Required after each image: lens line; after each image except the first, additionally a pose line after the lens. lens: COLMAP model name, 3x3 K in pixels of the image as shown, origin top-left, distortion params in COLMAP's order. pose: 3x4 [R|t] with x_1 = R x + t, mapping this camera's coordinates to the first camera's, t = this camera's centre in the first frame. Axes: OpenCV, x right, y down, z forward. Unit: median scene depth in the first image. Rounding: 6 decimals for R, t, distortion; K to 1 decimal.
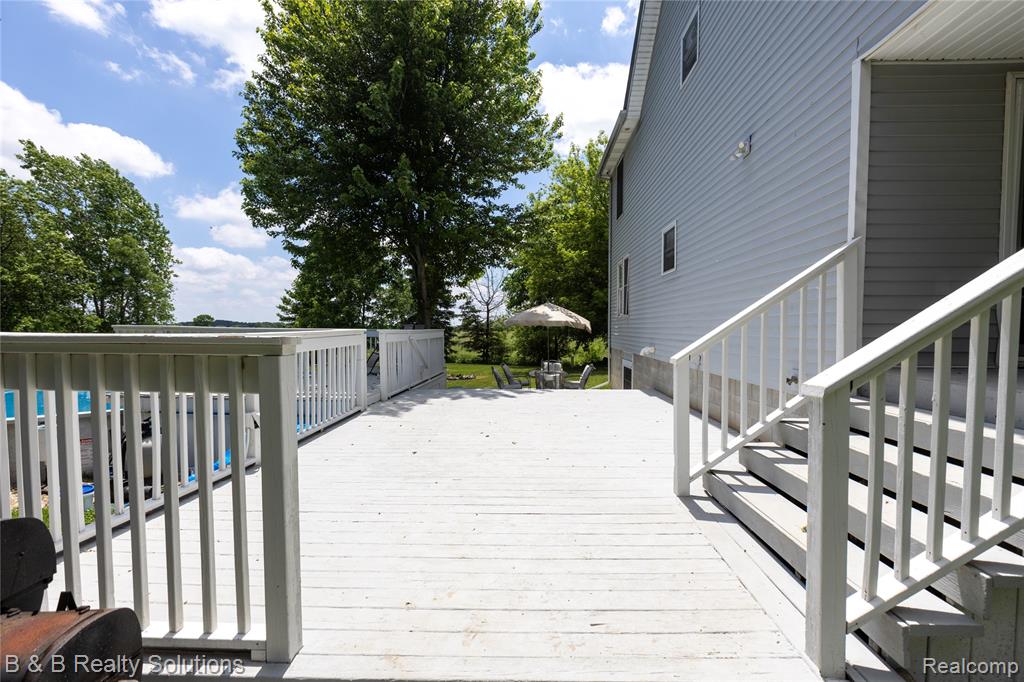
lens RADIAL K [[456.2, 0, 520.3], [0, 456.2, 342.5], [0, 0, 1]] dist [0.007139, 0.000098]
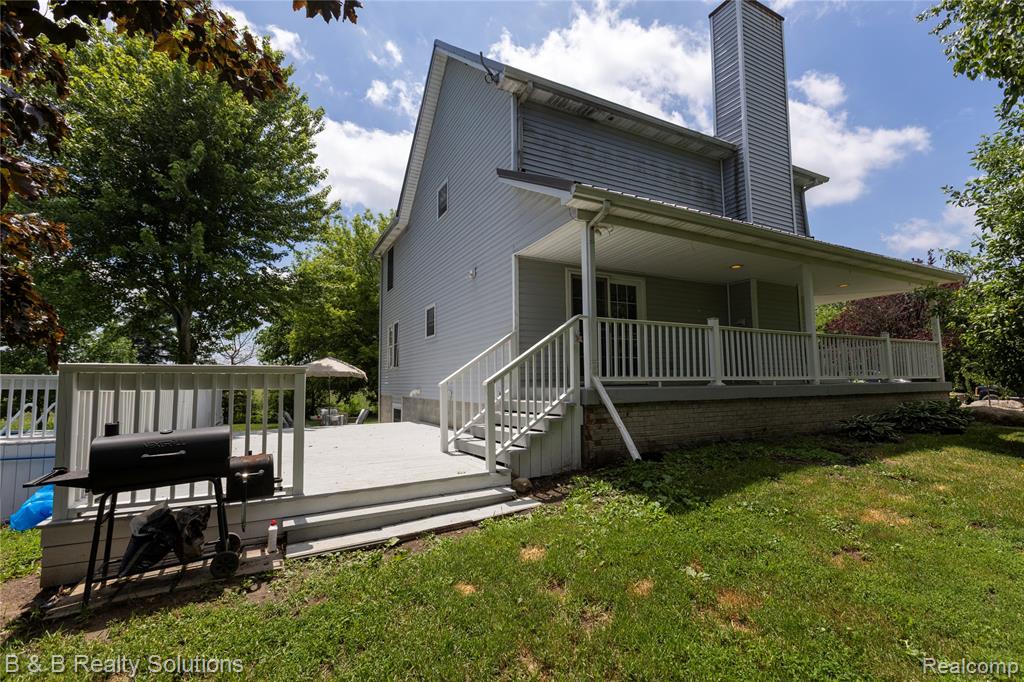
lens RADIAL K [[456.2, 0, 514.6], [0, 456.2, 341.7], [0, 0, 1]] dist [0.007139, 0.000098]
pose [[0.870667, 0.032574, 0.490793, -0.087006], [0.028675, 0.992746, -0.116759, 0.021926], [-0.491036, 0.115732, 0.863418, -0.216382]]
